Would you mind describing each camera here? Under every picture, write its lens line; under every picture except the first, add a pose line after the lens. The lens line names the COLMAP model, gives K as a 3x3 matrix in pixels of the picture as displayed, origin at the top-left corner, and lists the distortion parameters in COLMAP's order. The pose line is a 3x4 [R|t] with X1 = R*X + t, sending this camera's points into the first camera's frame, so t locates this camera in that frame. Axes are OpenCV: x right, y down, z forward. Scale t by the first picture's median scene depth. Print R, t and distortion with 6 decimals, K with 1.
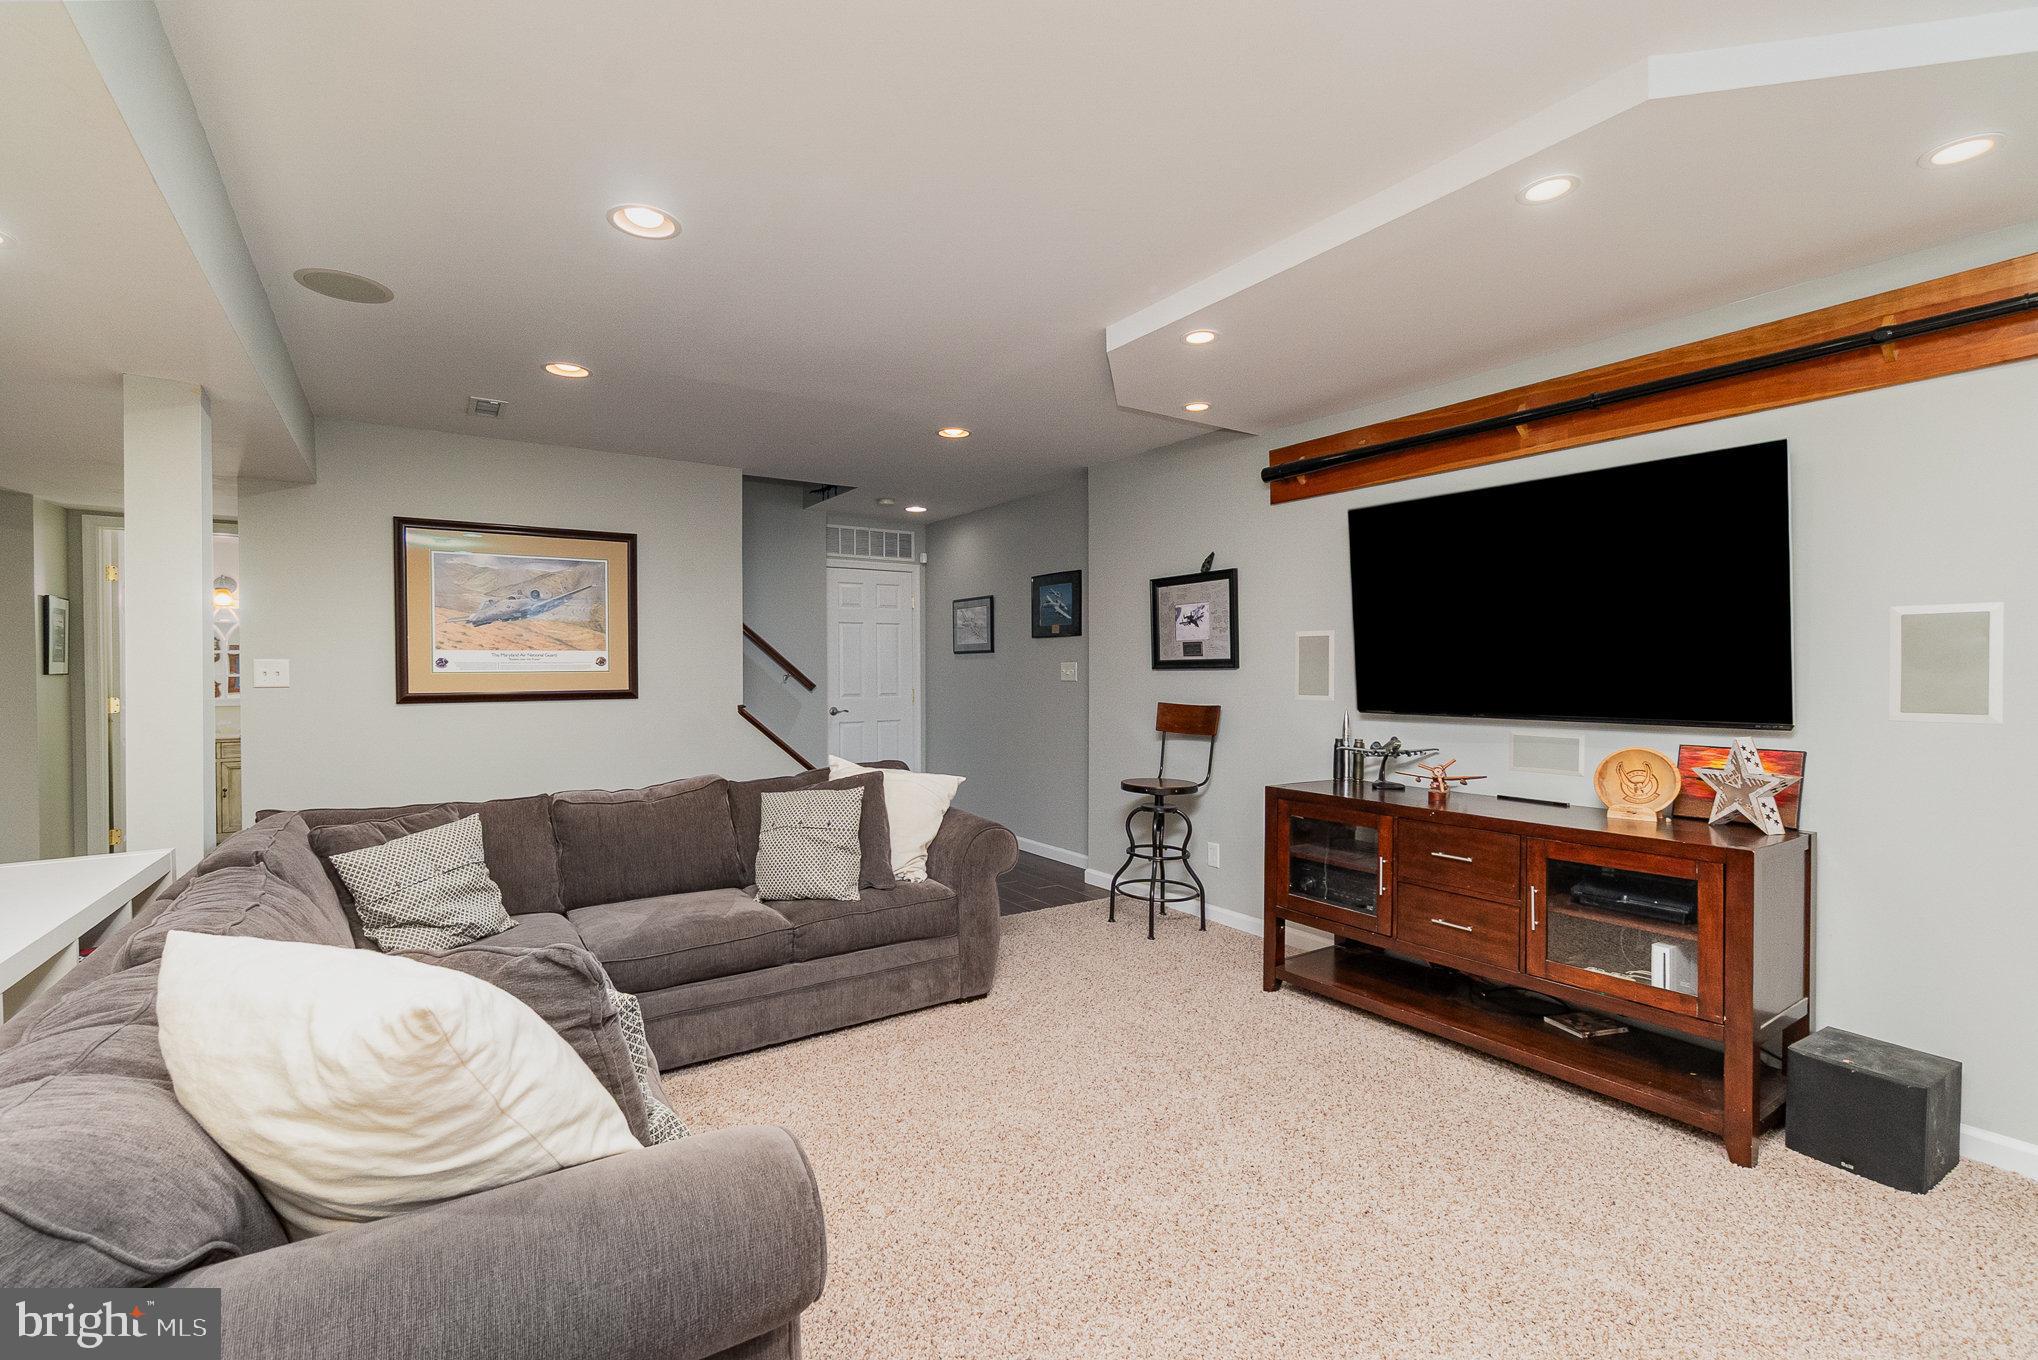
lens RADIAL K [[884.4, 0, 1014.3], [0, 884.4, 673.9], [0, 0, 1]] dist [-0.006469, 0.000815]
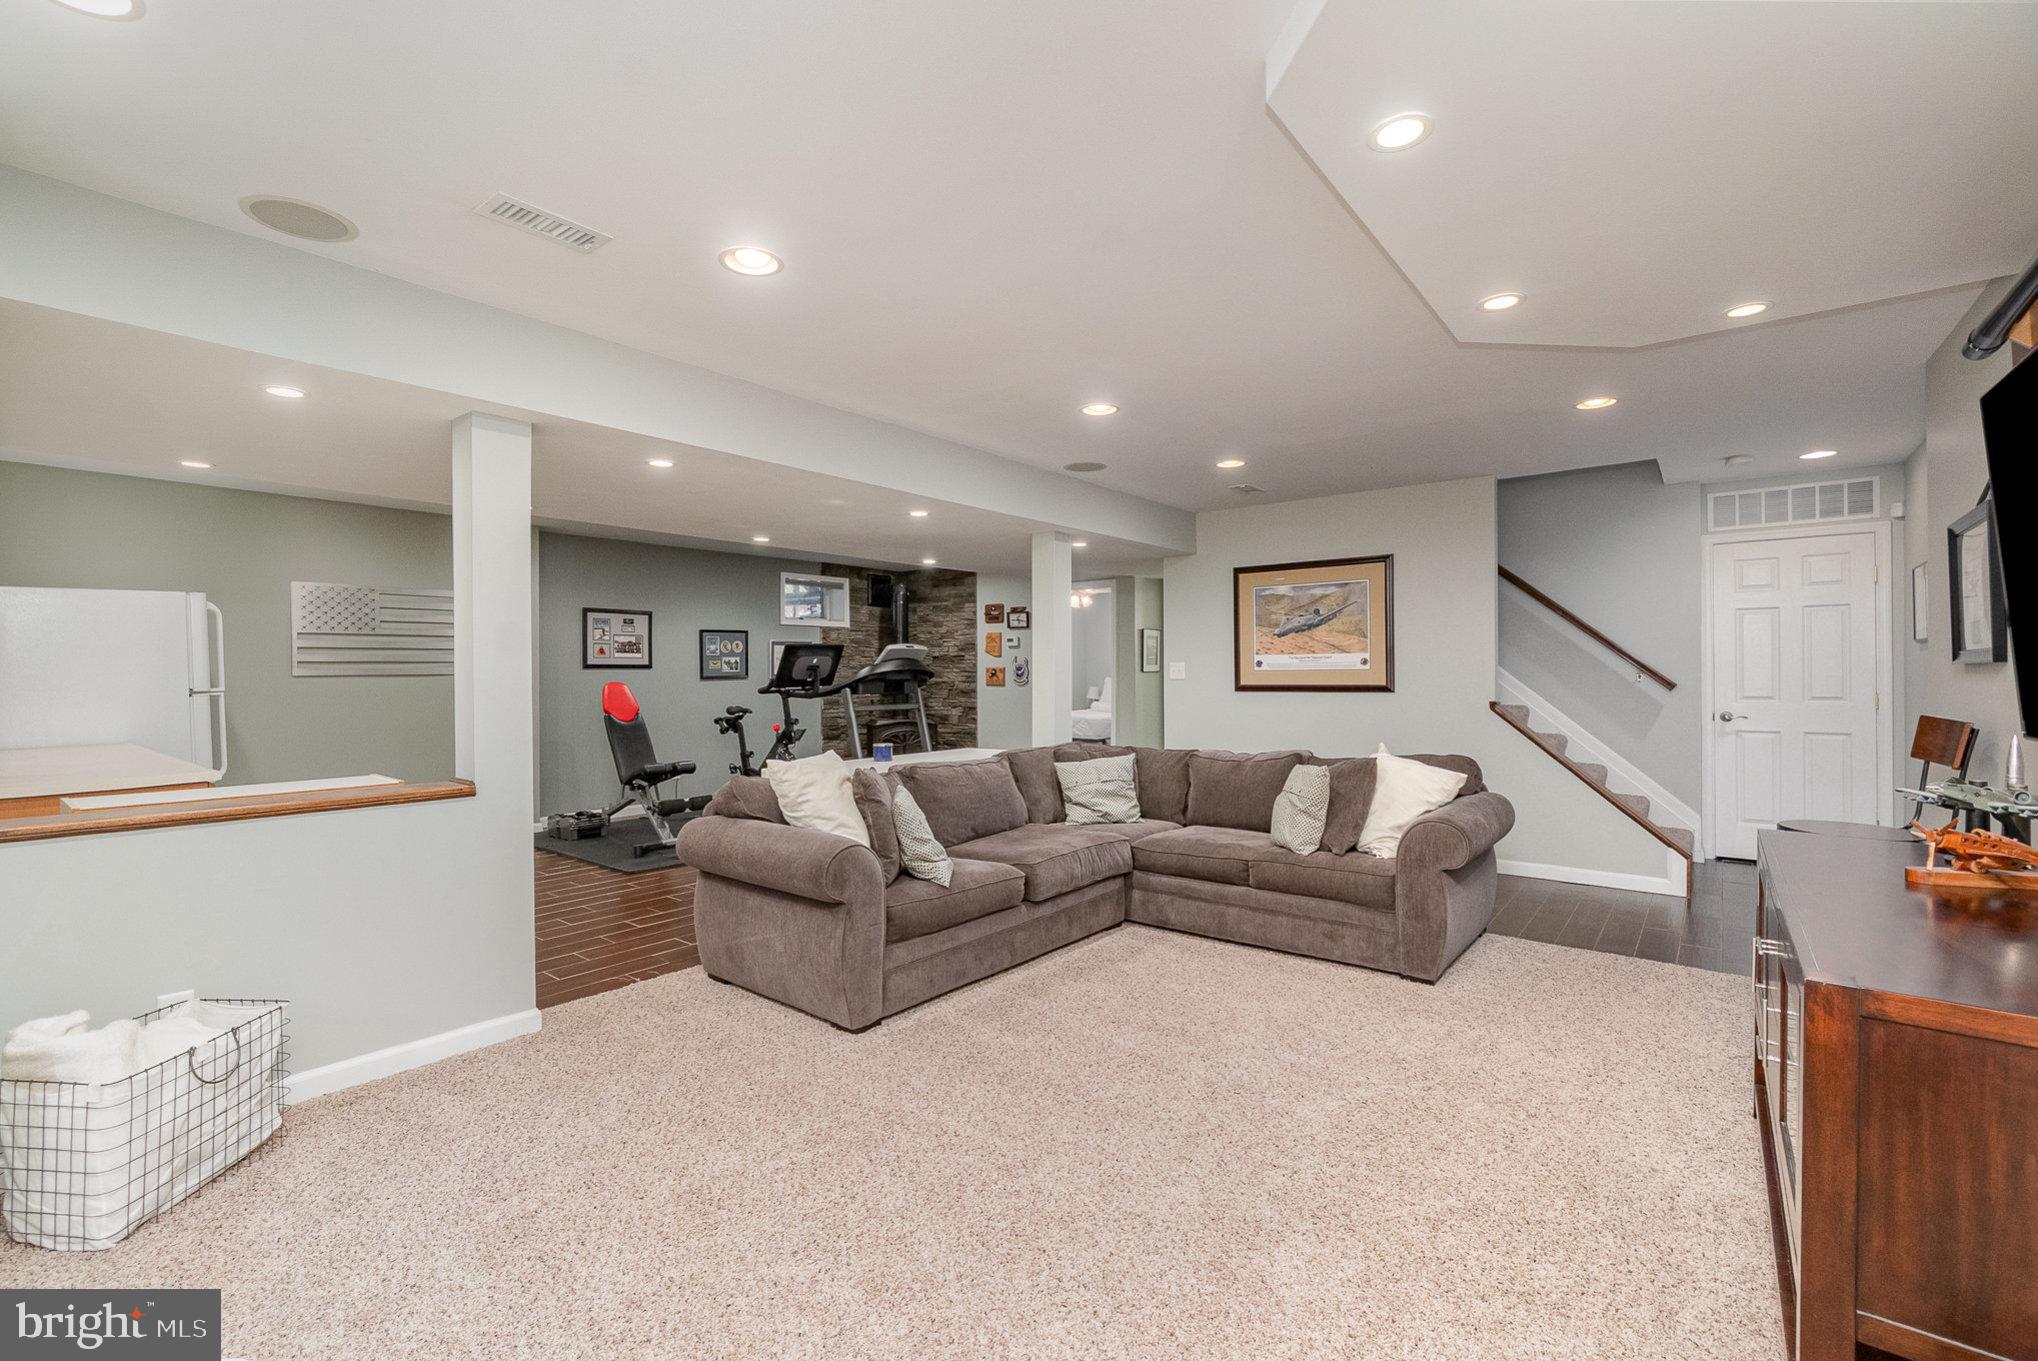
lens RADIAL K [[884.4, 0, 1006.7], [0, 884.4, 680.6], [0, 0, 1]] dist [-0.006469, 0.000815]
pose [[0.296219, 0.010230, -0.955065, 0.608976], [0.000015, 0.999943, 0.010716, -0.000457], [0.955120, -0.003189, 0.296202, 0.167033]]
